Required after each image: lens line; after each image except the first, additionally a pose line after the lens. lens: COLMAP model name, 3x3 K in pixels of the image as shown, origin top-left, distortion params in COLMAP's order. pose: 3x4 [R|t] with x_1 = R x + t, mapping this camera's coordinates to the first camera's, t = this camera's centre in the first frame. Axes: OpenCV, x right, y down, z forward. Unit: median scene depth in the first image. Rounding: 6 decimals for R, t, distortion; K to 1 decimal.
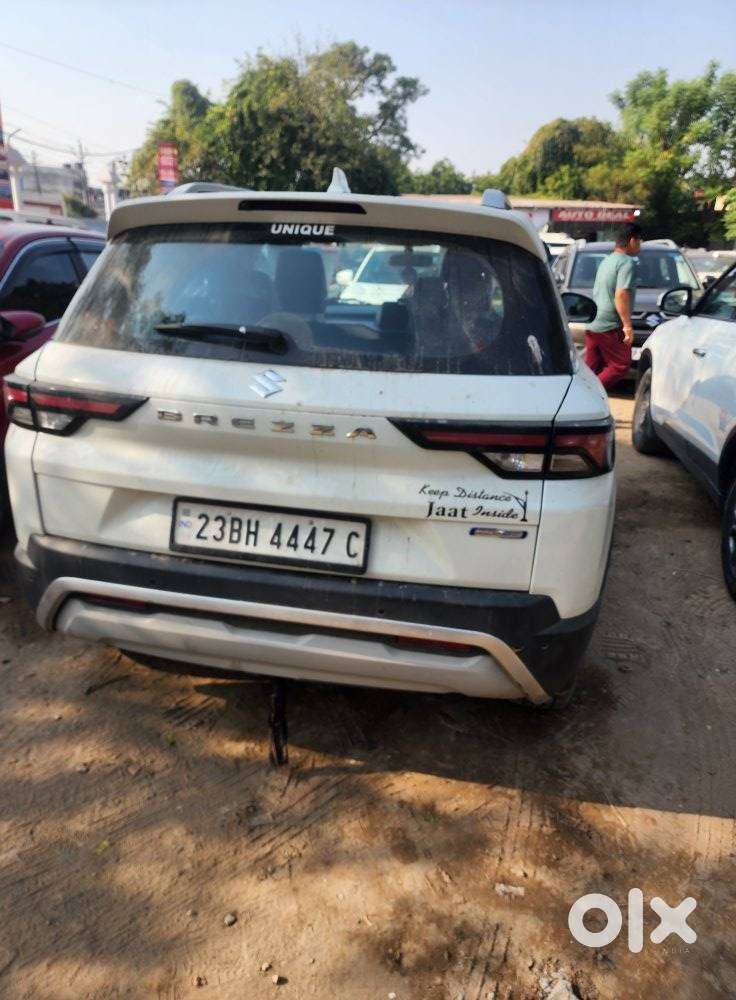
lens RADIAL K [[675.1, 0, 367.5], [0, 675.1, 487.8], [0, 0, 1]] dist [0.074233, -0.079342]
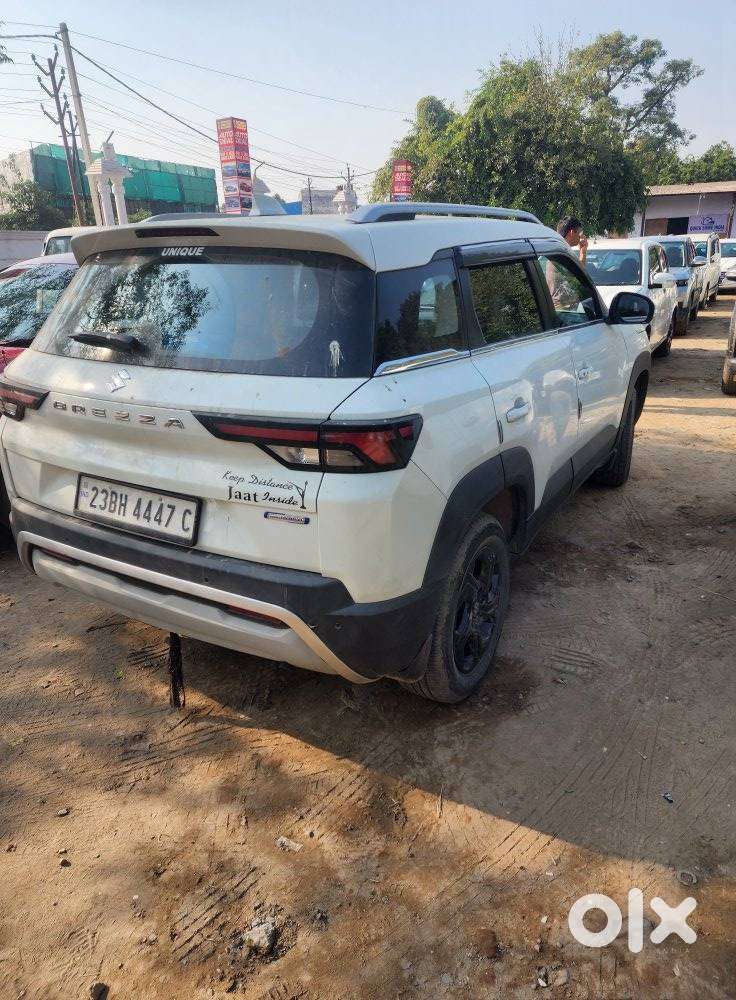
lens RADIAL K [[664.3, 0, 373.5], [0, 664.3, 486.3], [0, 0, 1]] dist [0.079513, -0.069948]
pose [[0.945086, 0.058846, -0.321481, 0.628544], [-0.060211, 0.998169, 0.005703, -0.000152], [0.321228, 0.013967, 0.946899, 0.009789]]
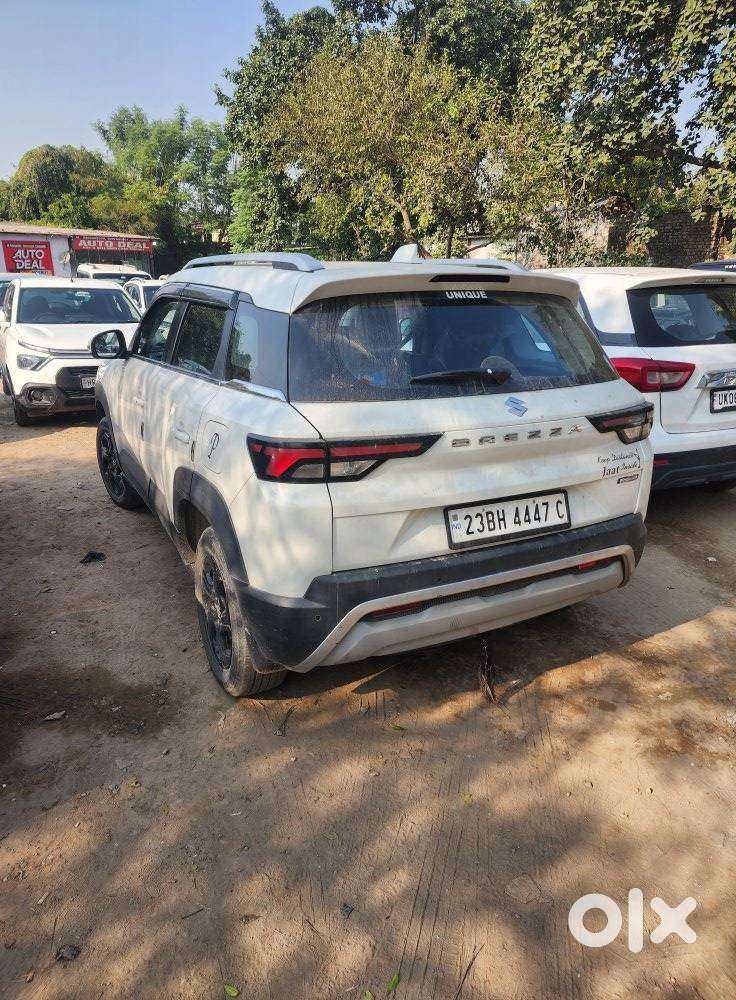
lens RADIAL K [[660.9, 0, 370.3], [0, 660.9, 487.0], [0, 0, 1]] dist [0.082658, -0.069260]
pose [[0.778652, -0.205530, 0.592839, -1.127785], [0.223558, 0.973700, 0.043942, -0.110901], [-0.586278, 0.098319, 0.804121, 0.088333]]
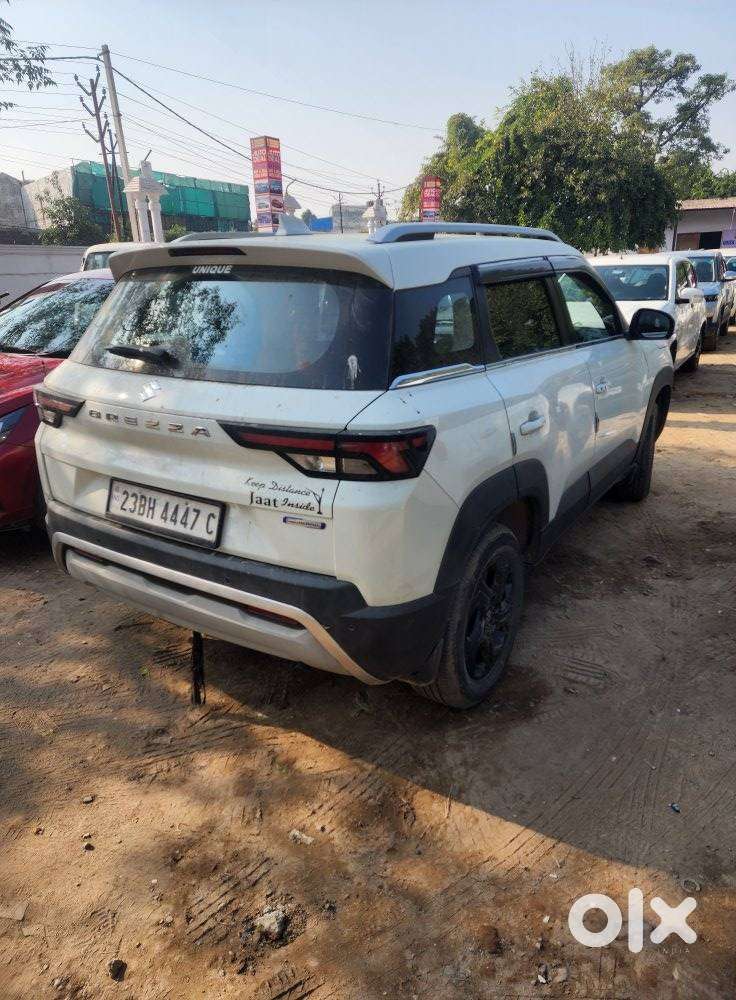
lens RADIAL K [[660.9, 0, 370.3], [0, 660.9, 487.0], [0, 0, 1]] dist [0.082658, -0.069260]
pose [[0.929652, 0.068934, -0.361933, 0.657829], [-0.076946, 0.997005, -0.007751, 0.004620], [0.360314, 0.035055, 0.932172, -0.022396]]
